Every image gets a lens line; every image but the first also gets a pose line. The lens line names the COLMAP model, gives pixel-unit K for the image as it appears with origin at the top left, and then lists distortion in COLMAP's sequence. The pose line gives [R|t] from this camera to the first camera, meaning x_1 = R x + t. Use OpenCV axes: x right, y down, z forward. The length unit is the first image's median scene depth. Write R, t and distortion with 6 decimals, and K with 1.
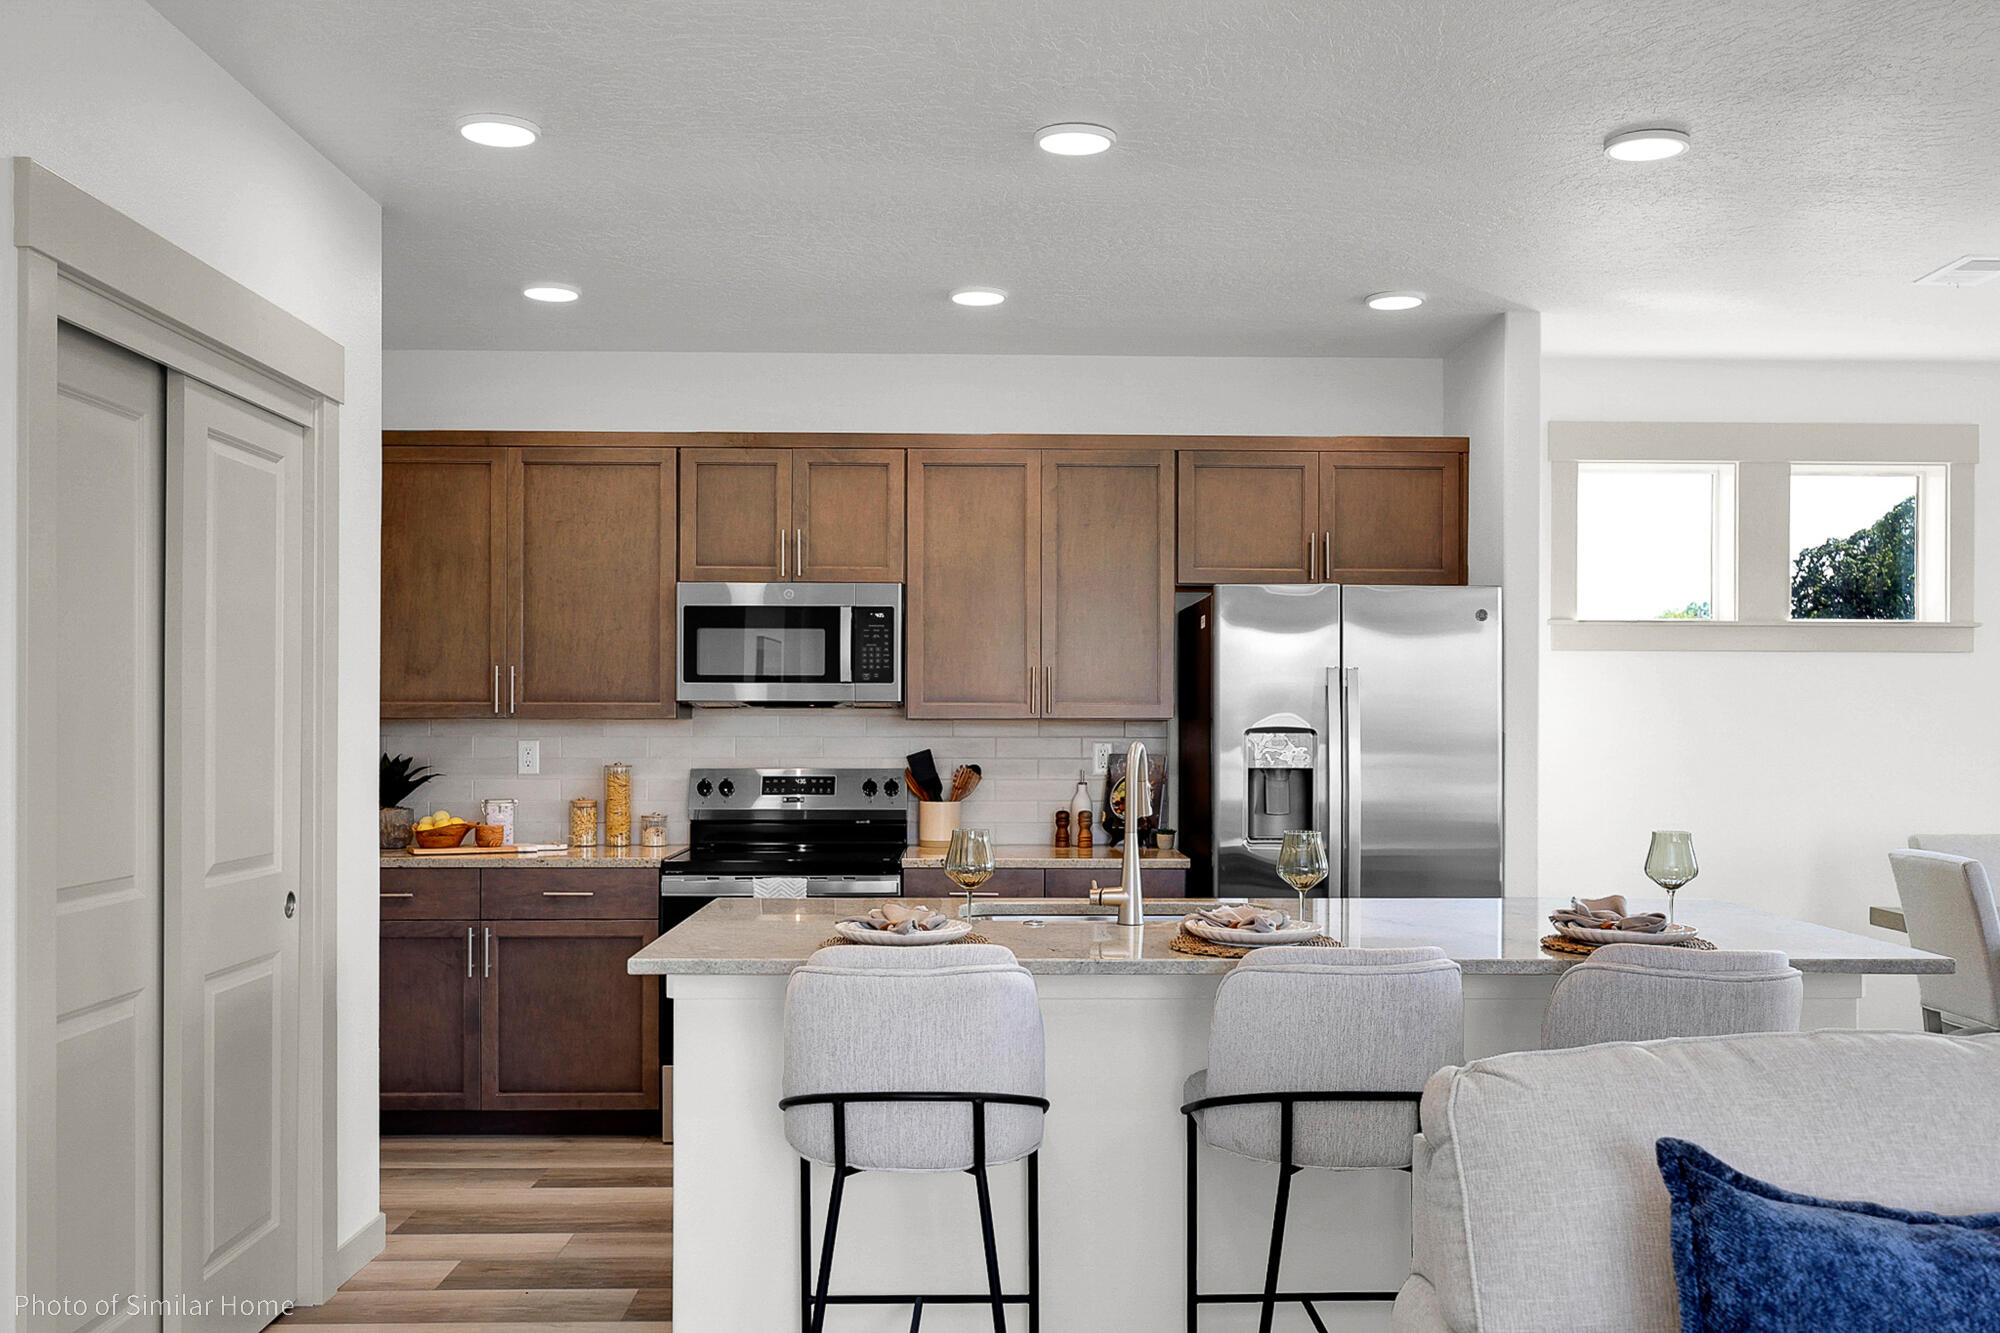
lens RADIAL K [[1747.4, 0, 1022.0], [0, 1747.4, 714.4], [0, 0, 1]] dist [-0.001328, 0.005237]
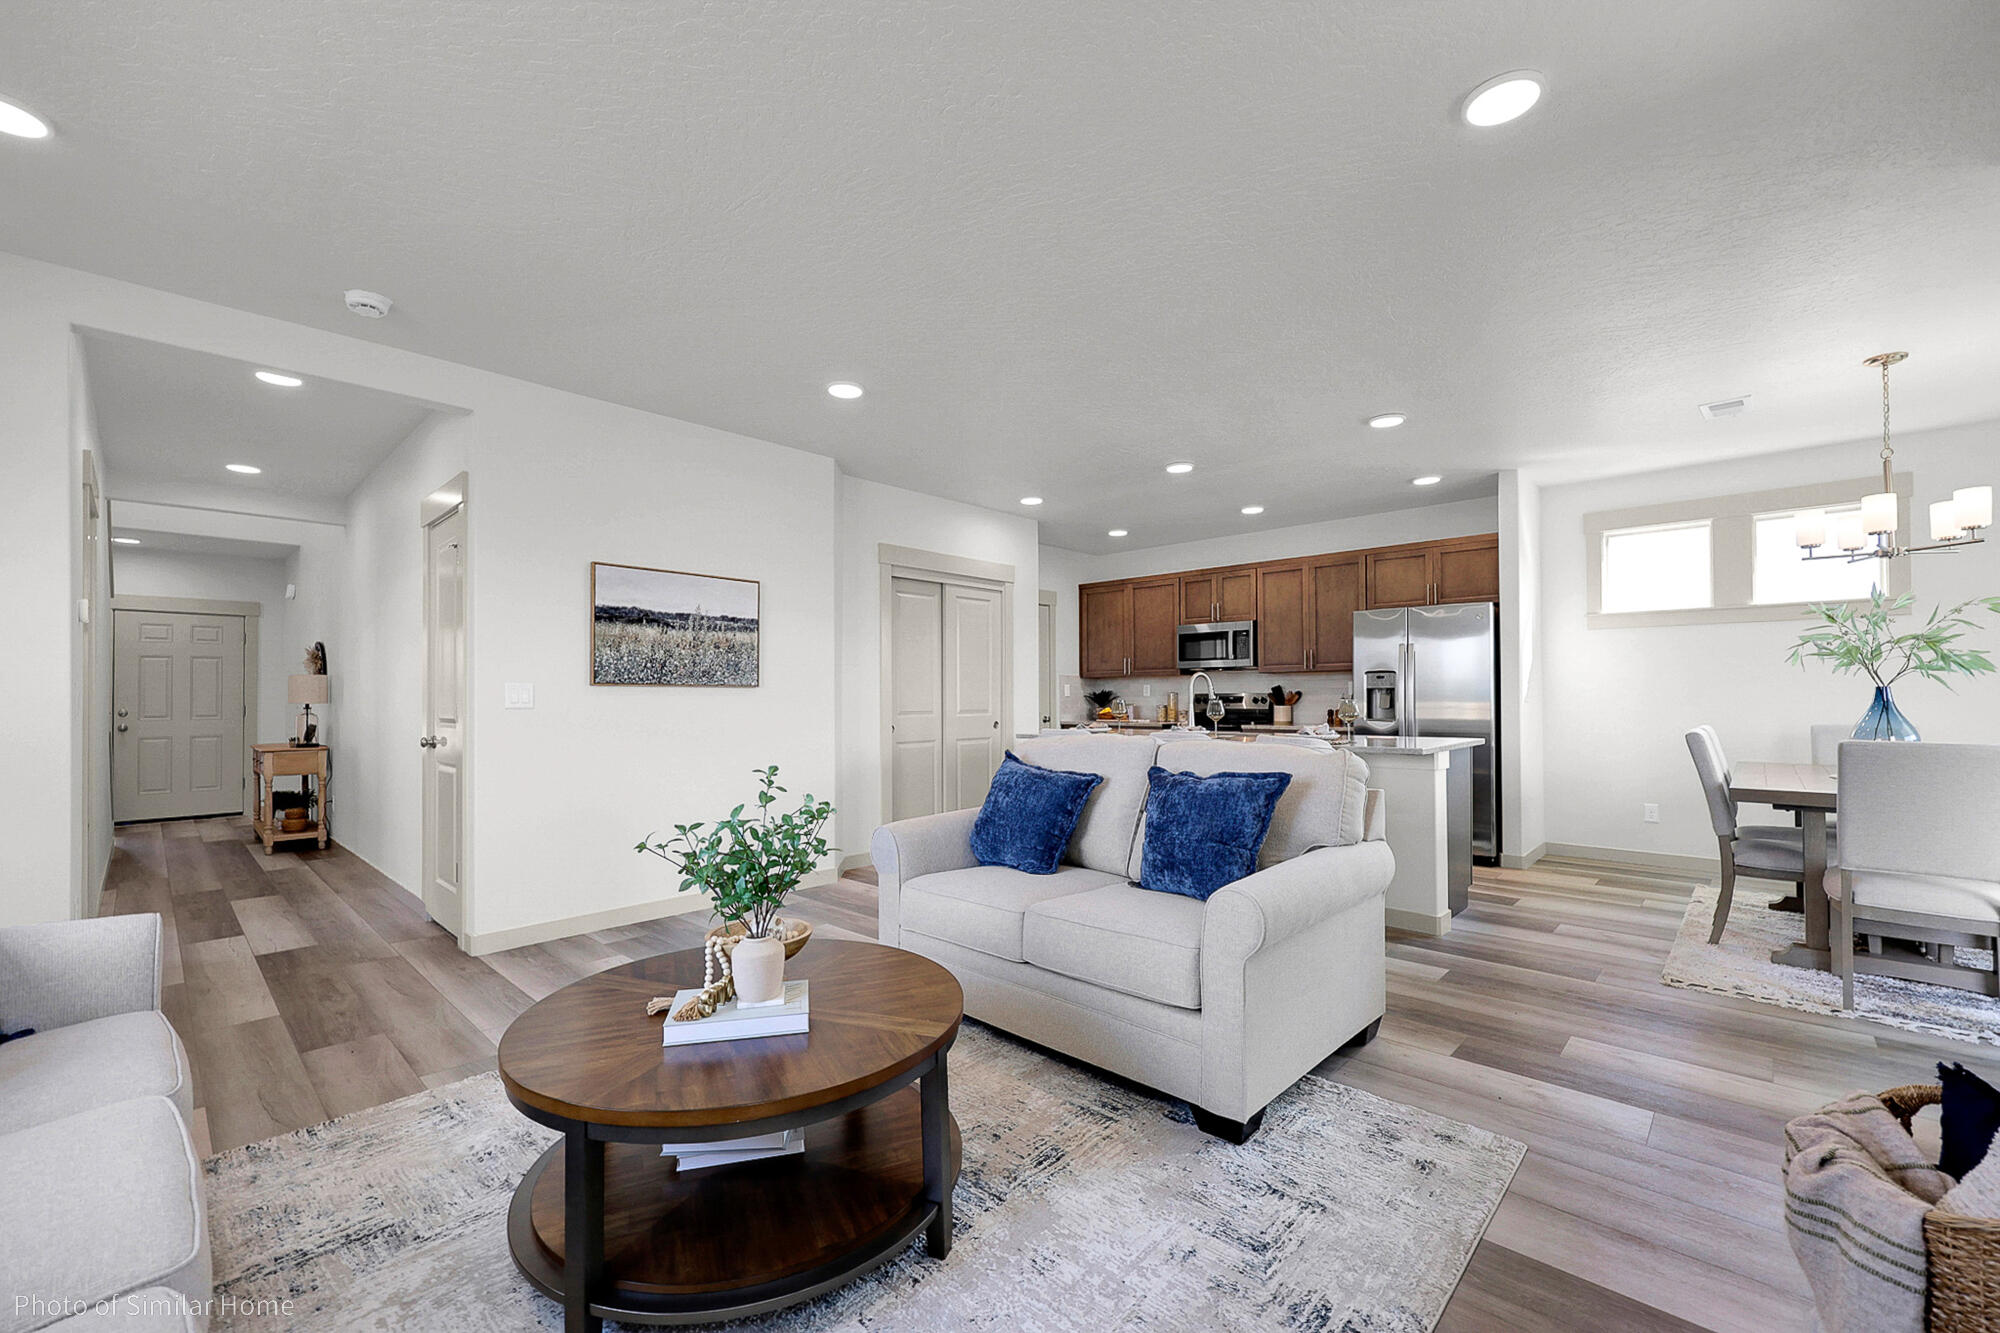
lens RADIAL K [[807.4, 0, 994.2], [0, 807.4, 682.2], [0, 0, 1]] dist [-0.000318, -0.000582]
pose [[0.712622, -0.018832, -0.701295, 0.493837], [0.008799, 0.999801, -0.017906, 0.034564], [0.701493, 0.006590, 0.712646, -0.119276]]
